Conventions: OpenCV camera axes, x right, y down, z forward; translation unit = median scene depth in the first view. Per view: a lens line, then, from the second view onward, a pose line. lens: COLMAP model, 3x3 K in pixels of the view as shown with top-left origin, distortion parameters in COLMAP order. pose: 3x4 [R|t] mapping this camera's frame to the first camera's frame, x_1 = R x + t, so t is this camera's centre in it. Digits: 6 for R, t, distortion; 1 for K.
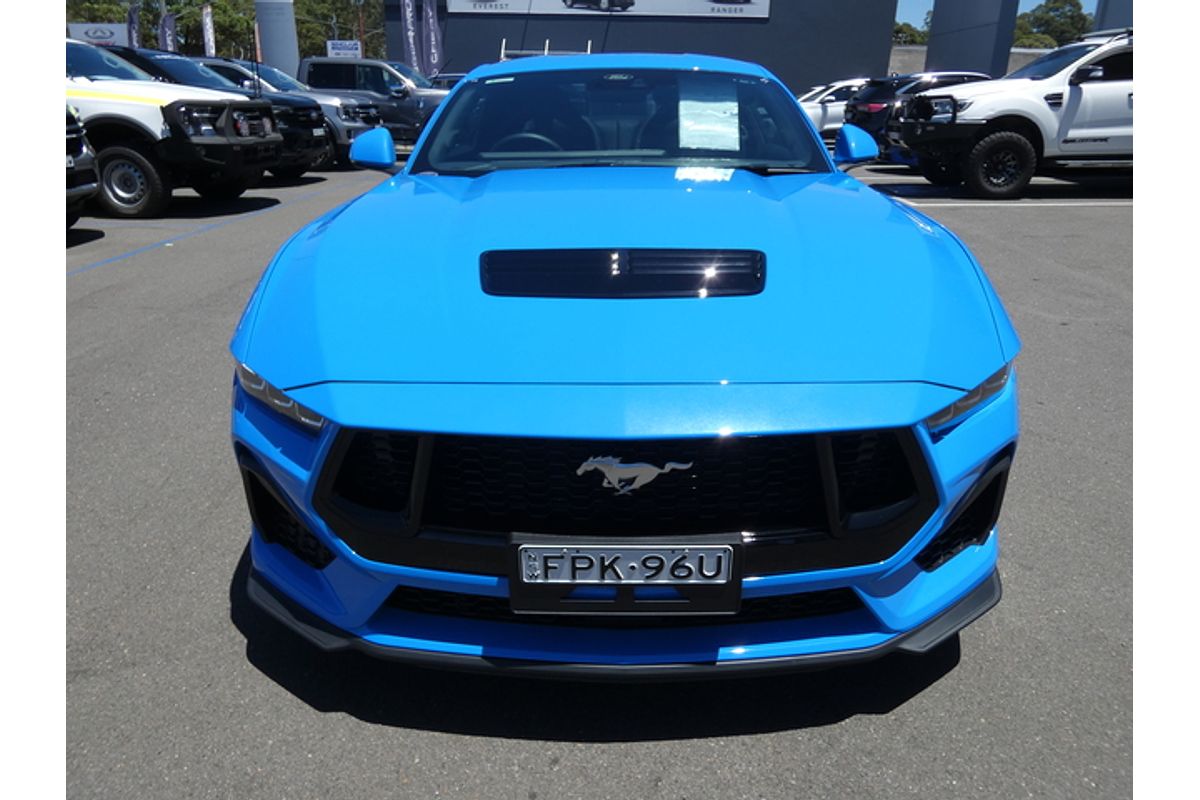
lens RADIAL K [[779.4, 0, 597.1], [0, 779.4, 396.4], [0, 0, 1]] dist [-0.006548, -0.011635]
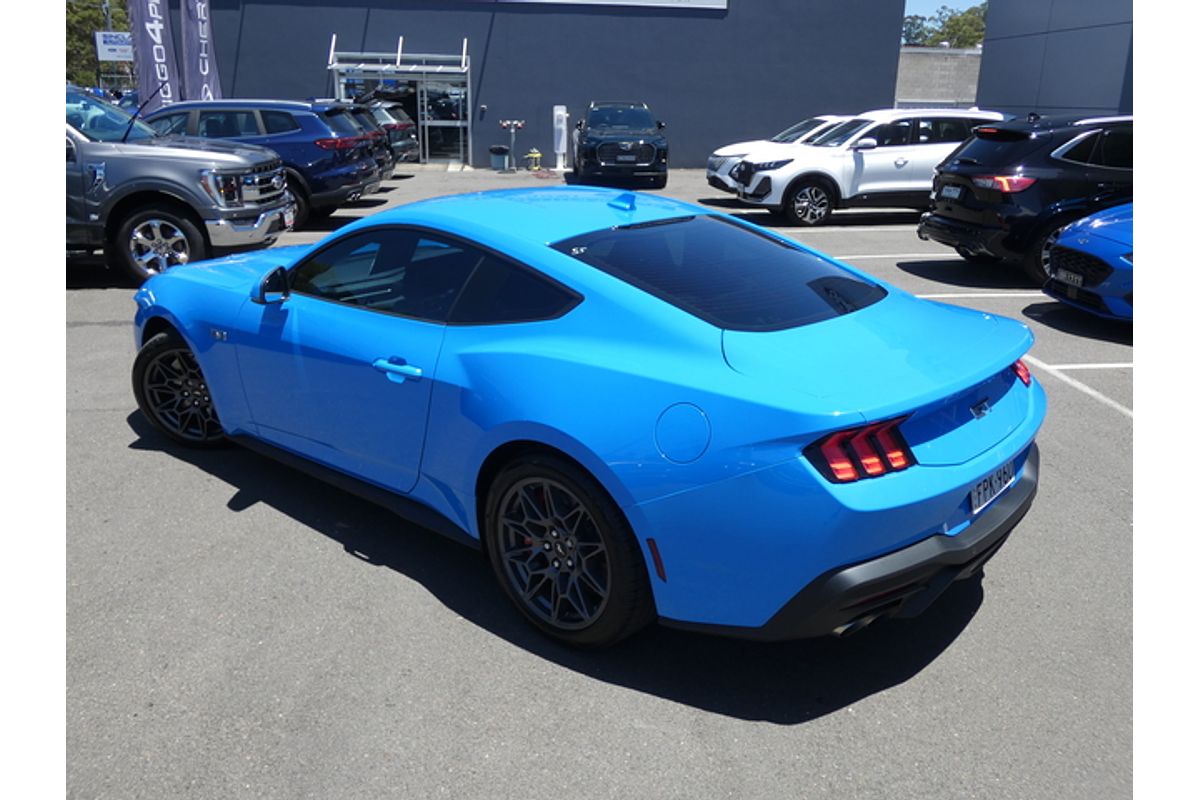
lens RADIAL K [[949.3, 0, 603.3], [0, 949.3, 400.2], [0, 0, 1]] dist [-0.001277, -0.005069]
pose [[0.992873, -0.032376, 0.114693, 0.018023], [0.039285, 0.997514, -0.058504, -0.362435], [-0.112514, 0.062593, 0.991677, 0.749925]]
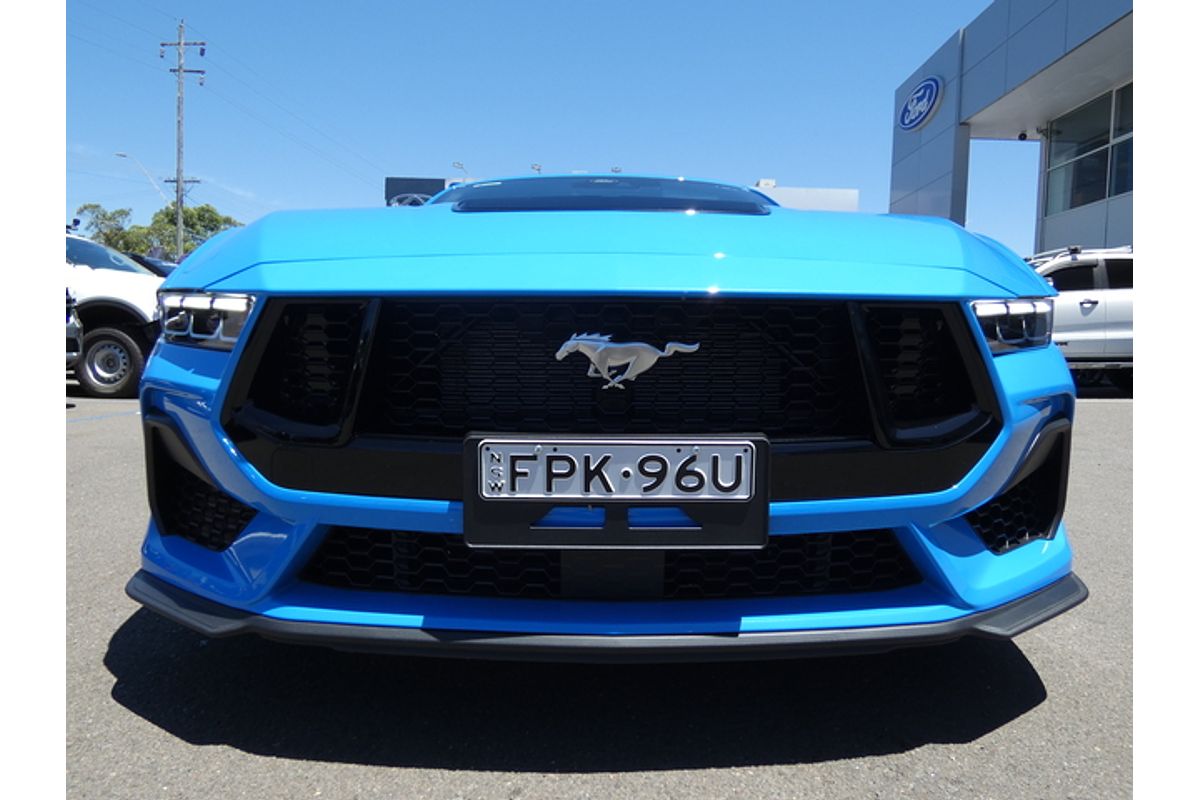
lens RADIAL K [[779.4, 0, 600.7], [0, 779.4, 396.5], [0, 0, 1]] dist [-0.006548, -0.011635]
pose [[0.999570, 0.012596, 0.026465, -0.000160], [-0.004053, 0.953672, -0.300821, 0.063534], [-0.029028, 0.300585, 0.953313, 0.041575]]
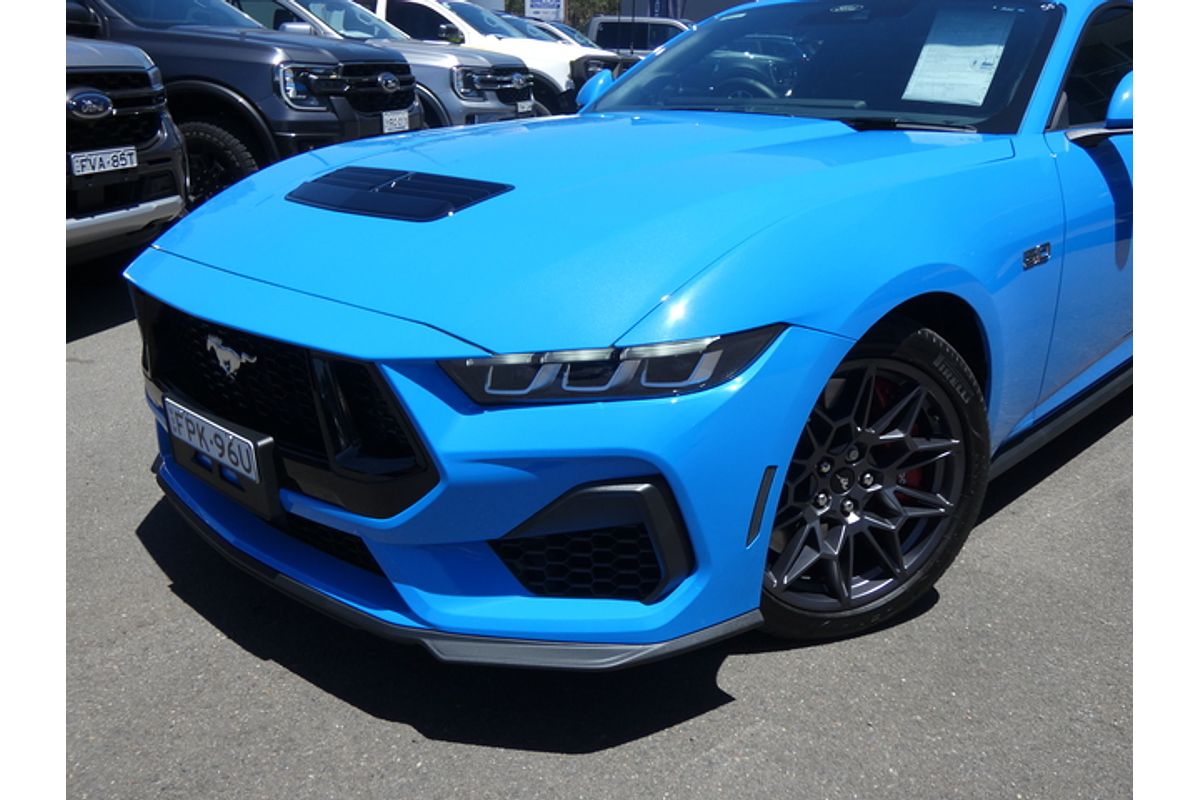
lens RADIAL K [[1004.6, 0, 607.7], [0, 1004.6, 391.6], [0, 0, 1]] dist [-0.017223, 0.020053]
pose [[0.981533, 0.056812, -0.182662, -0.213068], [-0.066163, 0.996770, -0.045511, 0.142042], [0.179486, 0.056756, 0.982122, -0.327155]]
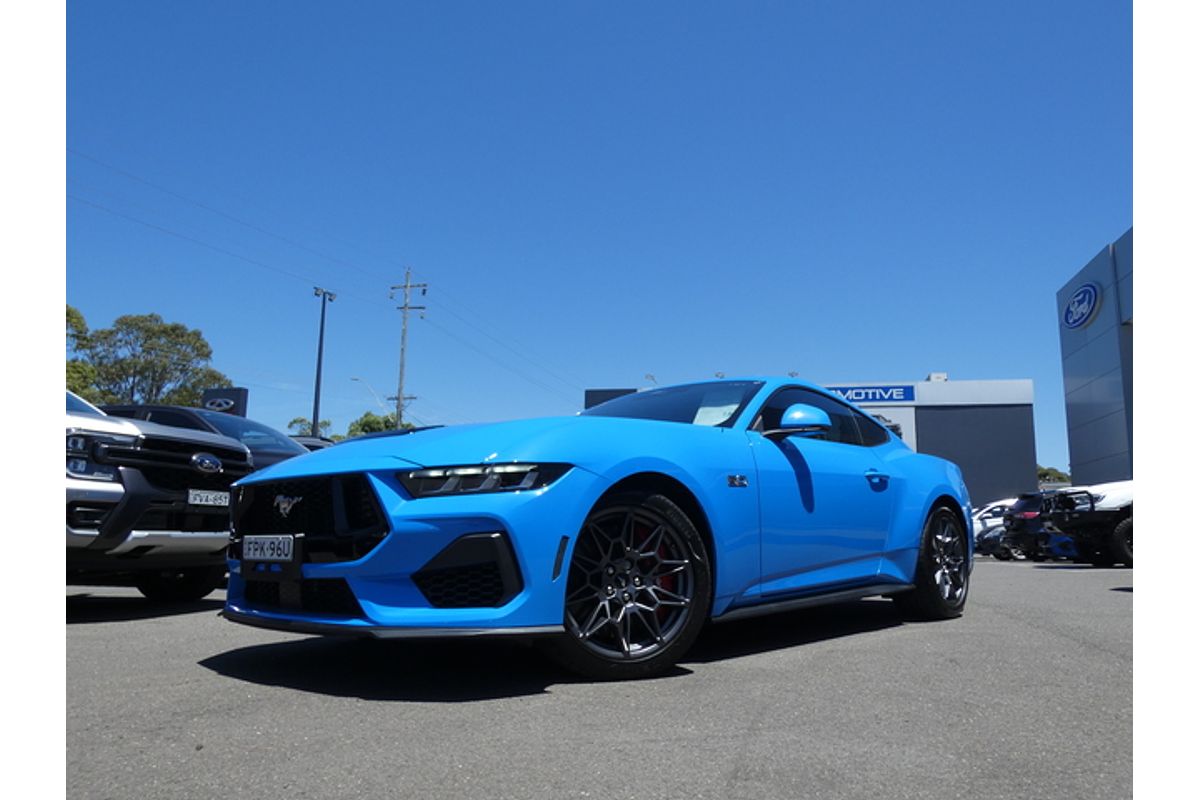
lens RADIAL K [[806.1, 0, 605.0], [0, 806.1, 400.6], [0, 0, 1]] dist [-0.009927, -0.002081]
pose [[0.986704, -0.028210, -0.160058, -0.148654], [-0.058405, 0.857489, -0.511177, 0.262061], [0.151668, 0.513729, 0.844440, -0.411450]]
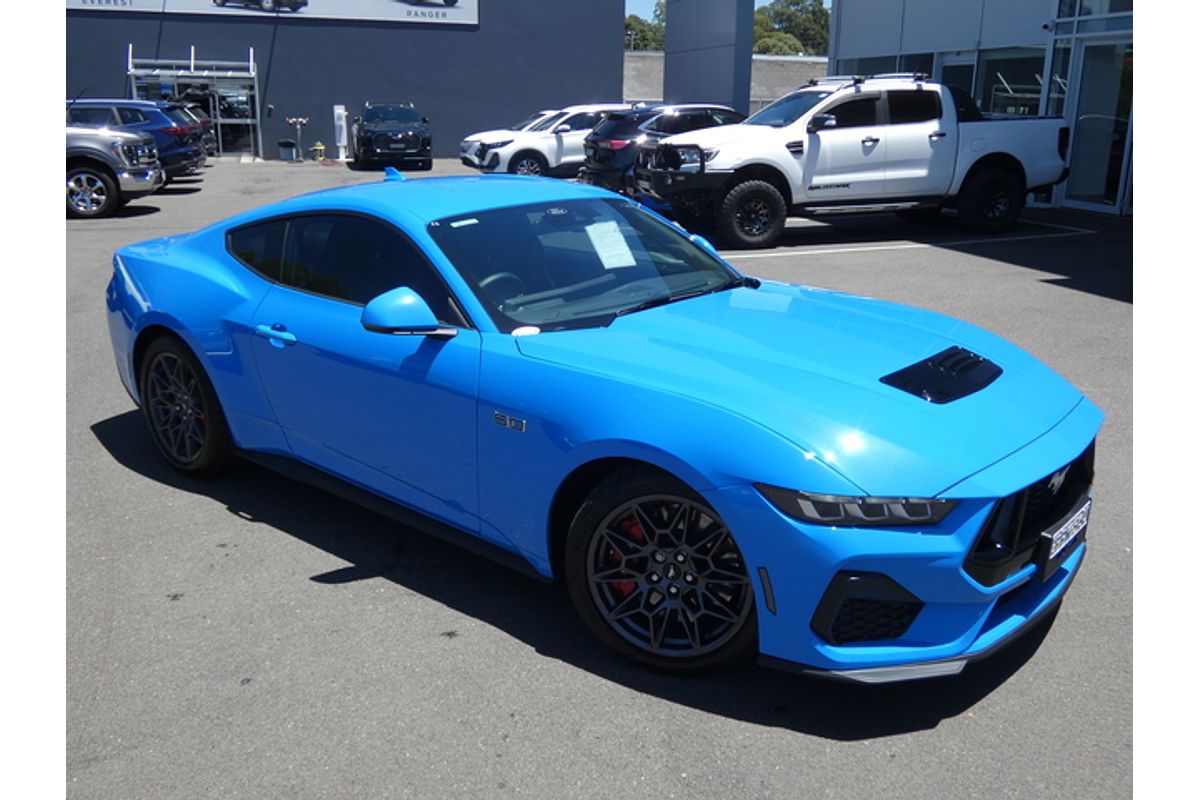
lens RADIAL K [[1047.8, 0, 600.7], [0, 1047.8, 391.7], [0, 0, 1]] dist [-0.000108, -0.017214]
pose [[0.950486, -0.082922, 0.299501, -0.074600], [0.111820, 0.990451, -0.080643, 0.002259], [-0.289954, 0.110140, 0.950682, -0.173714]]
